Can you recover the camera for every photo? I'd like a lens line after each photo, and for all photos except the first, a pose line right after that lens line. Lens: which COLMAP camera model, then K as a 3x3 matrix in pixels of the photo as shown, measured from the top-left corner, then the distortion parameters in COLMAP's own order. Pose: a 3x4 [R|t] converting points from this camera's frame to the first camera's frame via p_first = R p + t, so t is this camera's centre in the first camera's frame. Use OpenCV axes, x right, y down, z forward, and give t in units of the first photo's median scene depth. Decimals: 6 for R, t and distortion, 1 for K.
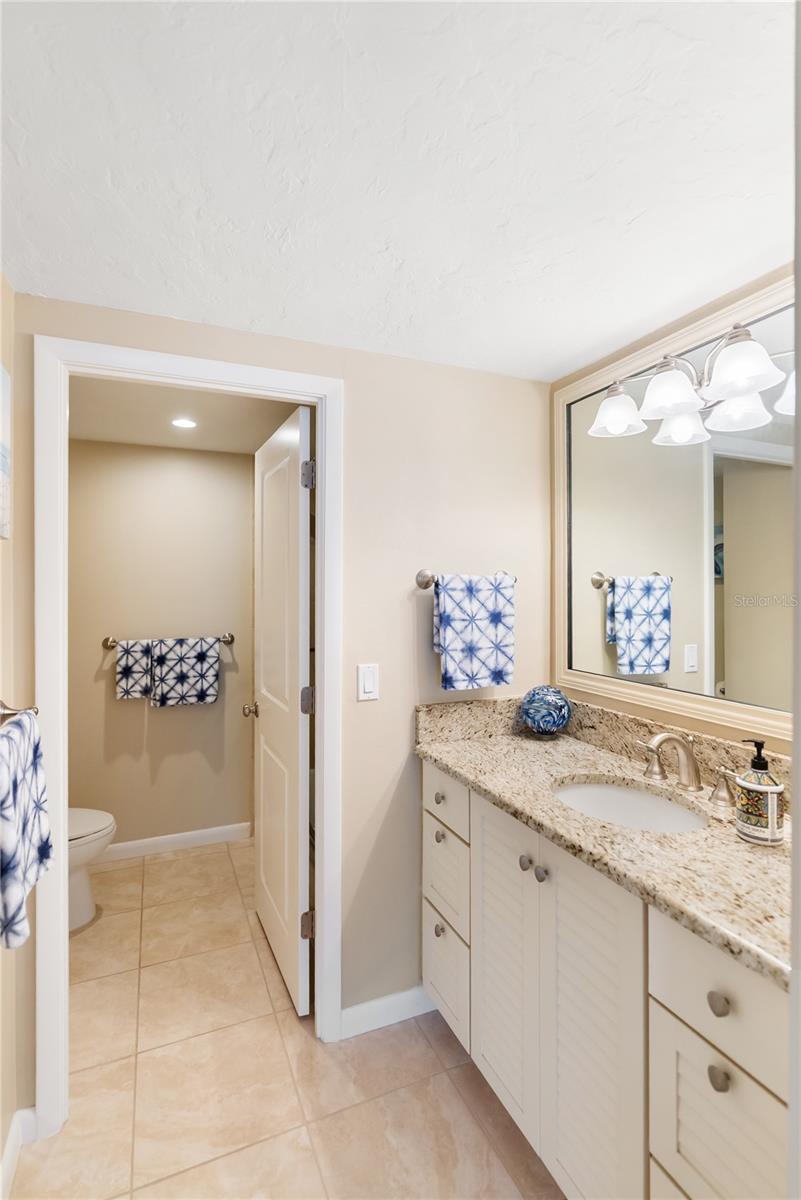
lens RADIAL K [[546.7, 0, 380.5], [0, 546.7, 582.4], [0, 0, 1]] dist [-0.005756, 0.000300]
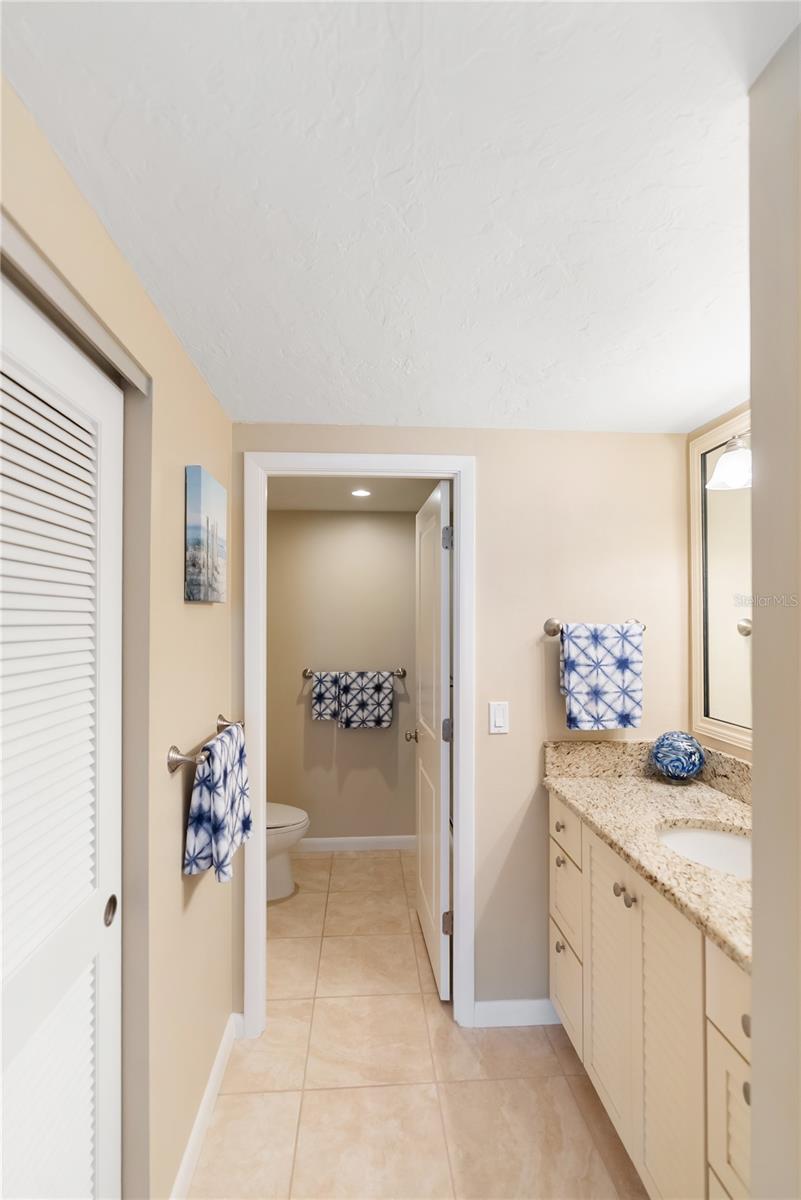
lens RADIAL K [[546.7, 0, 399.5], [0, 546.7, 607.2], [0, 0, 1]] dist [-0.005756, 0.000300]
pose [[0.944550, -0.006286, -0.328306, 0.161126], [0.002446, 0.999924, -0.012107, -0.035860], [0.328358, 0.010632, 0.944494, -0.150486]]
